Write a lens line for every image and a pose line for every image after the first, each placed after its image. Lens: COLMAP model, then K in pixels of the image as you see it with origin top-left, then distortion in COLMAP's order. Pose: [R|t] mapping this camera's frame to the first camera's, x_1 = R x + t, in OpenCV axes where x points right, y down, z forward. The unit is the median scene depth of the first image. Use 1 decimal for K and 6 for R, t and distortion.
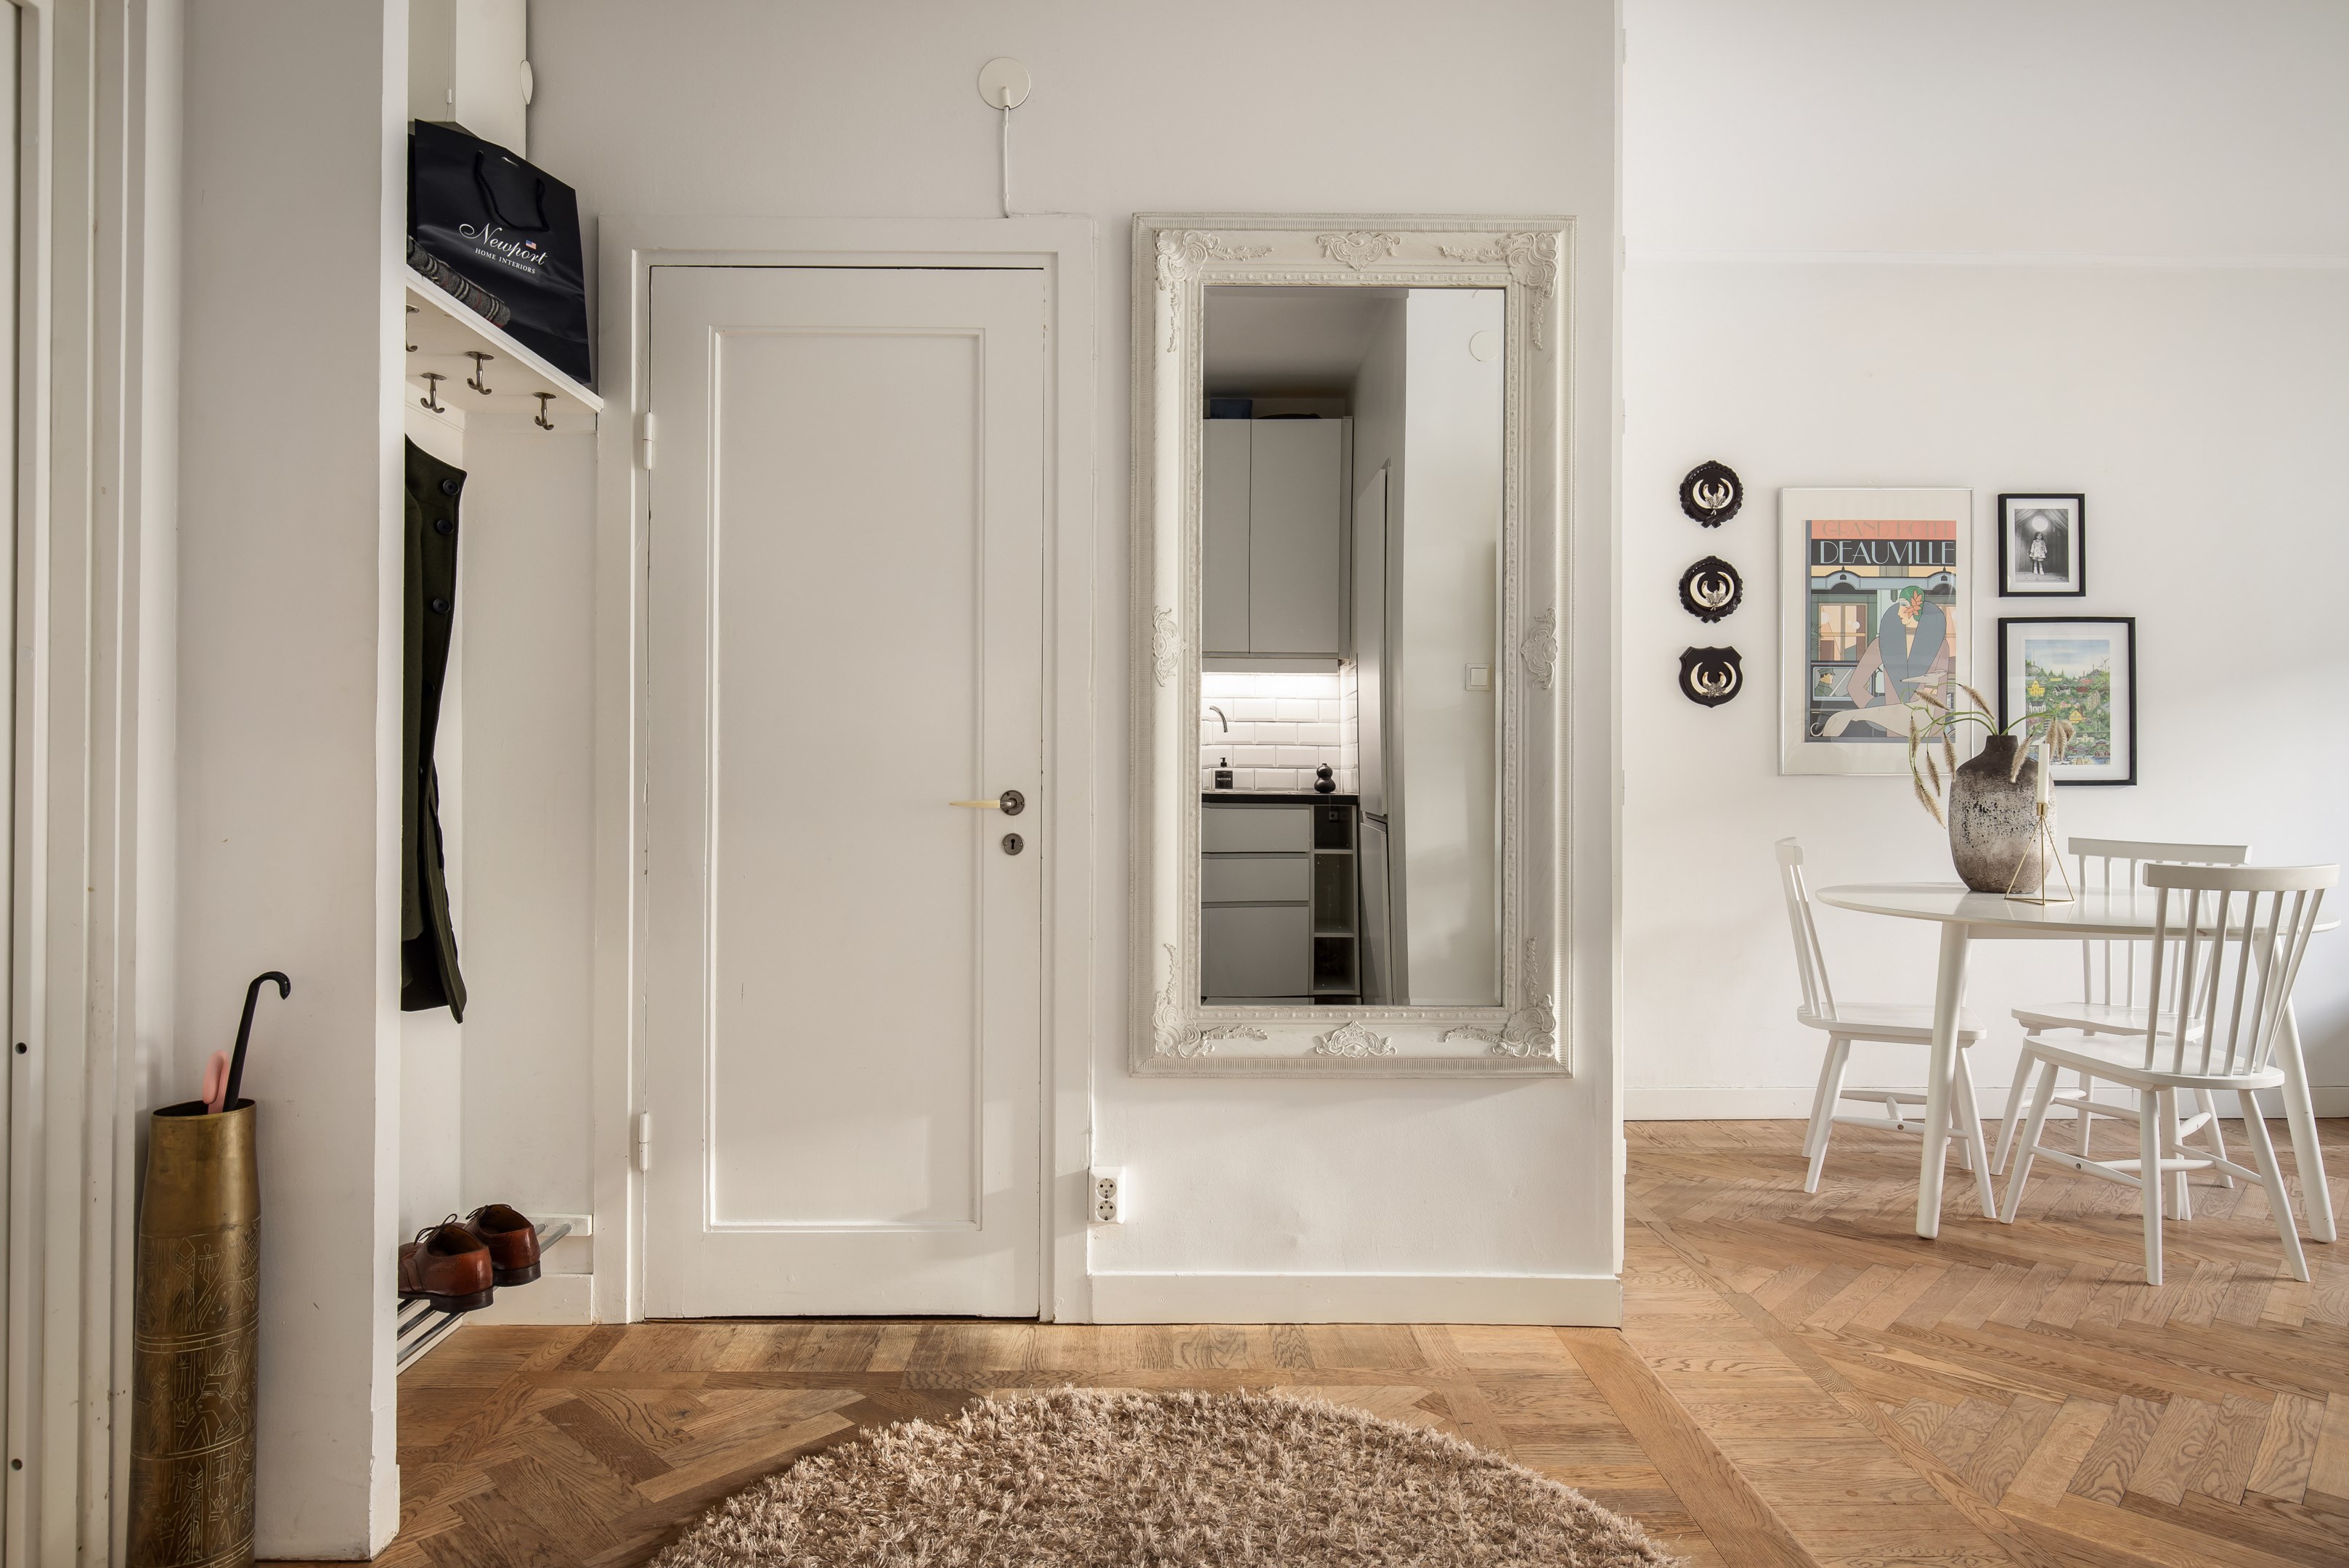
lens RADIAL K [[1421.2, 0, 1190.1], [0, 1421.2, 764.6], [0, 0, 1]] dist [0.008002, 0.002329]
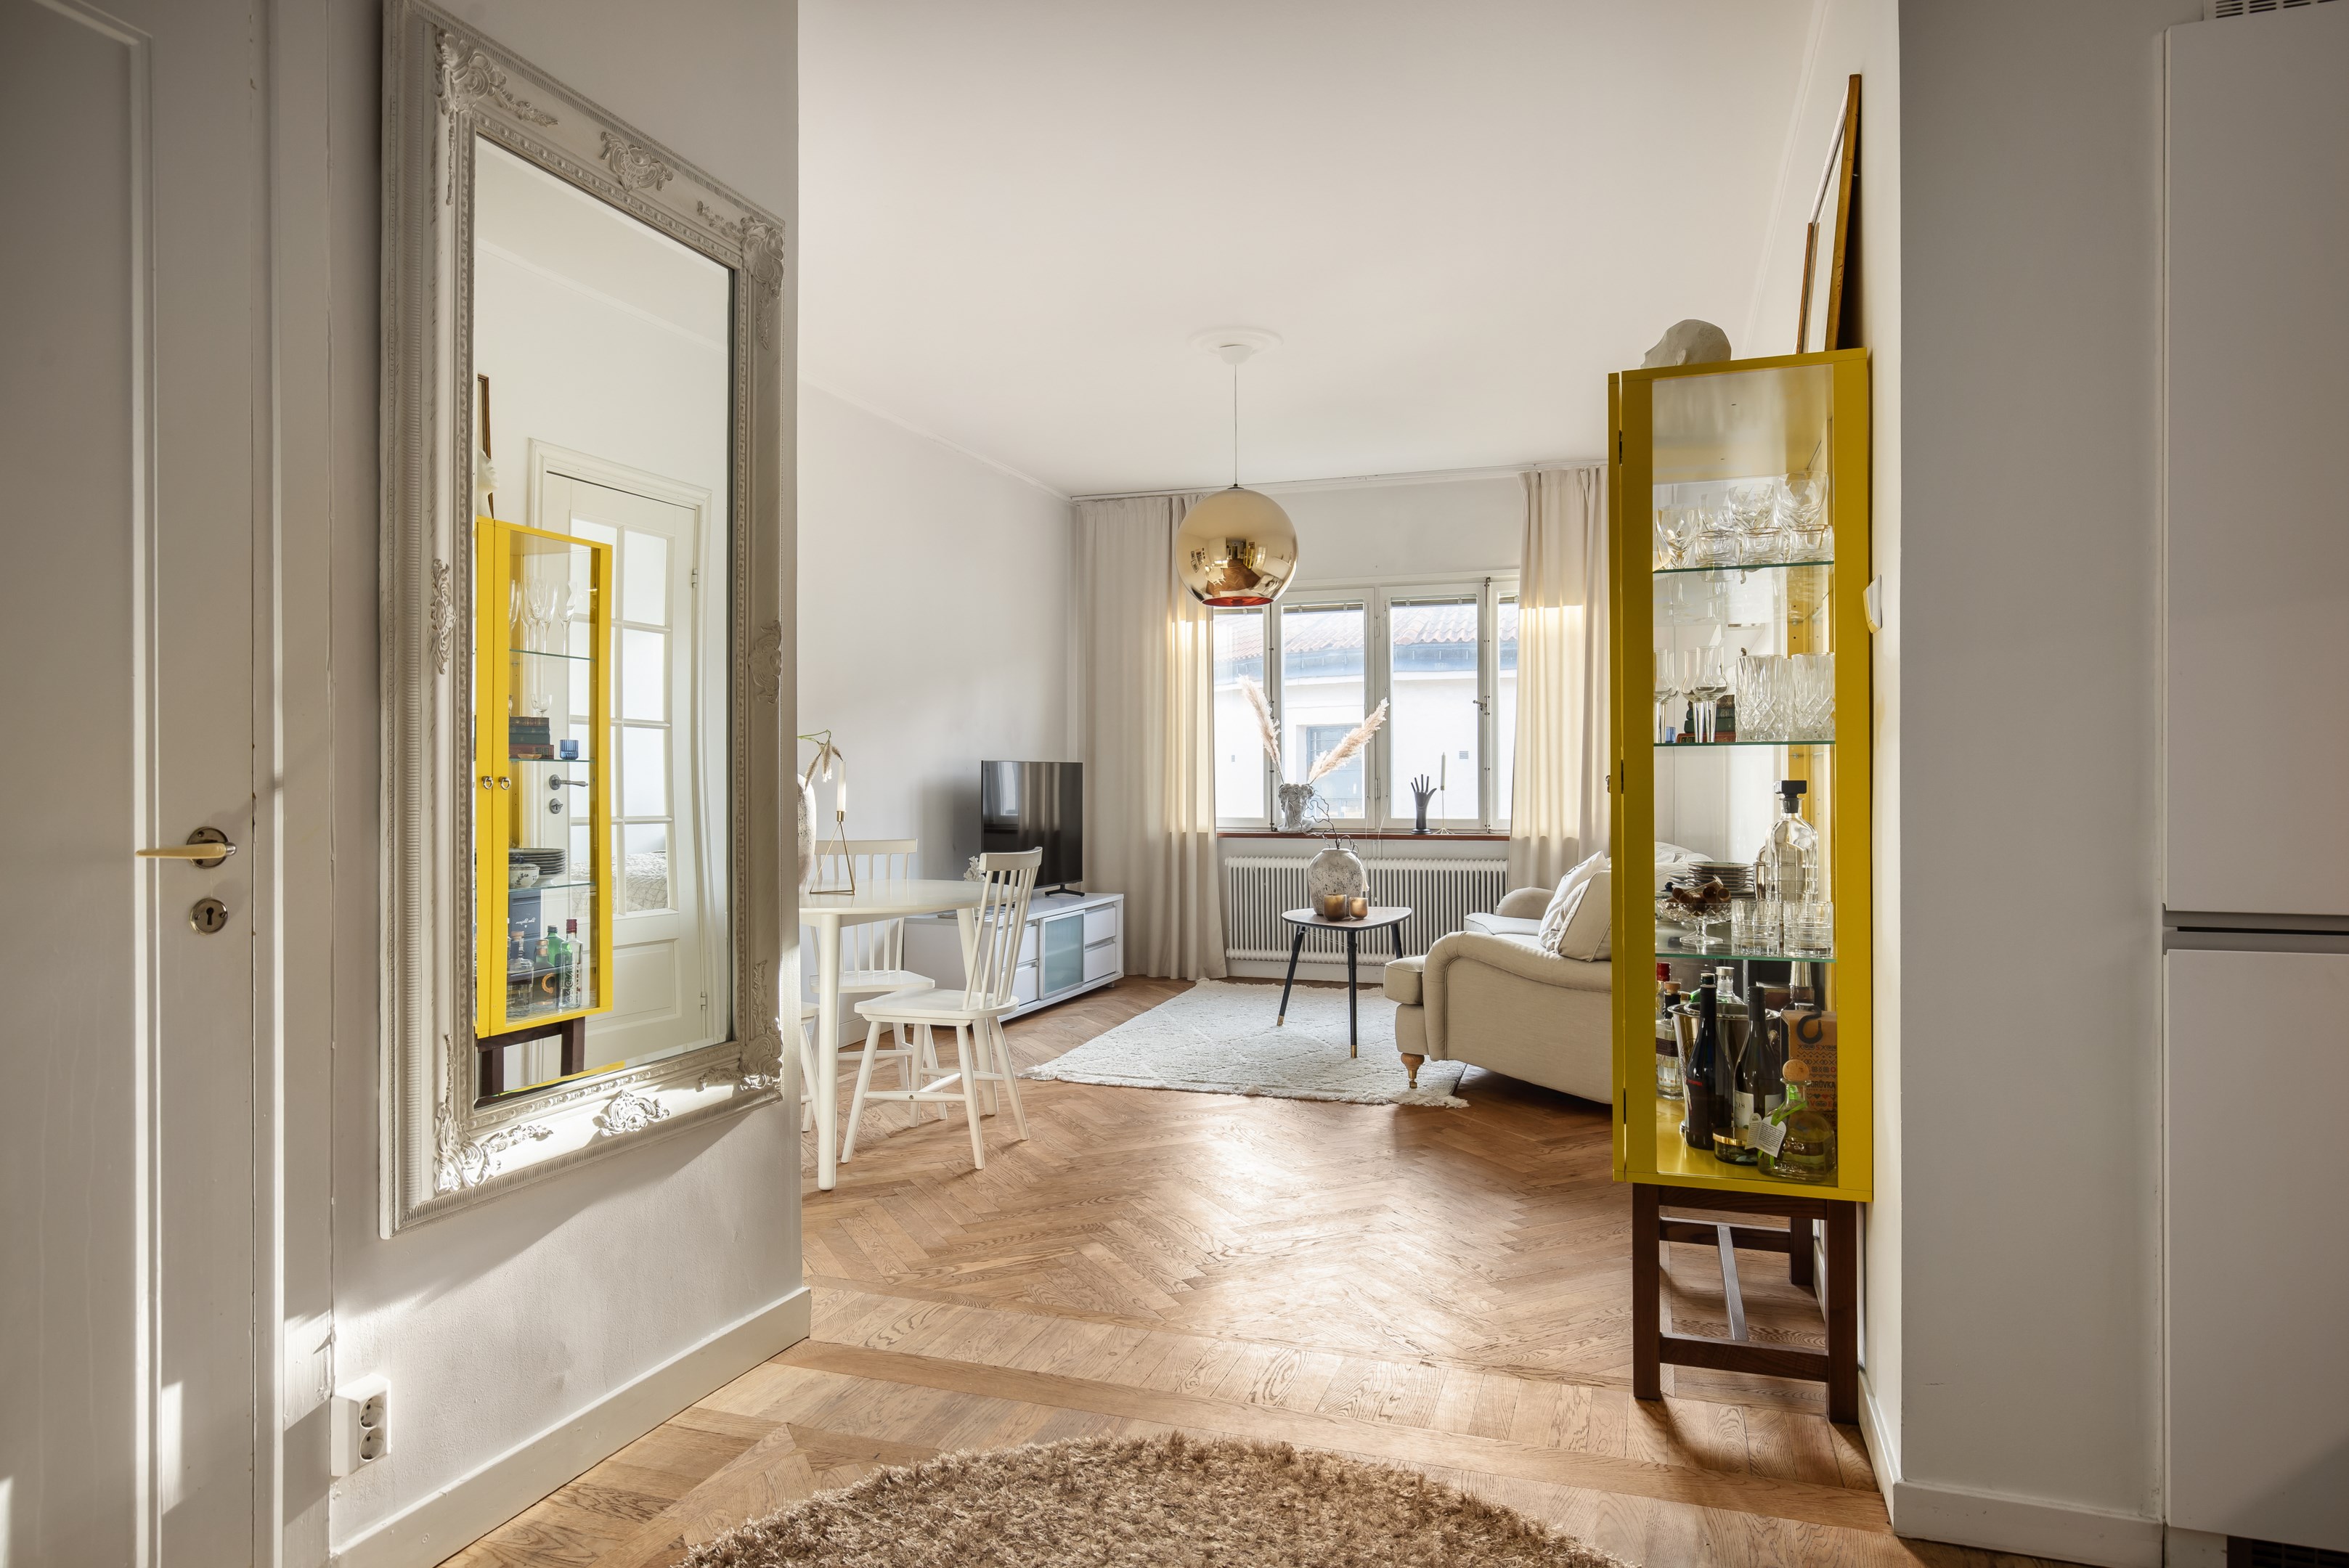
lens RADIAL K [[1421.2, 0, 1188.5], [0, 1421.2, 792.2], [0, 0, 1]] dist [0.008002, 0.002329]
pose [[0.334835, -0.010238, 0.942221, -0.562950], [0.002670, 0.999947, 0.009917, -0.001667], [-0.942273, -0.000805, 0.334845, 0.407474]]
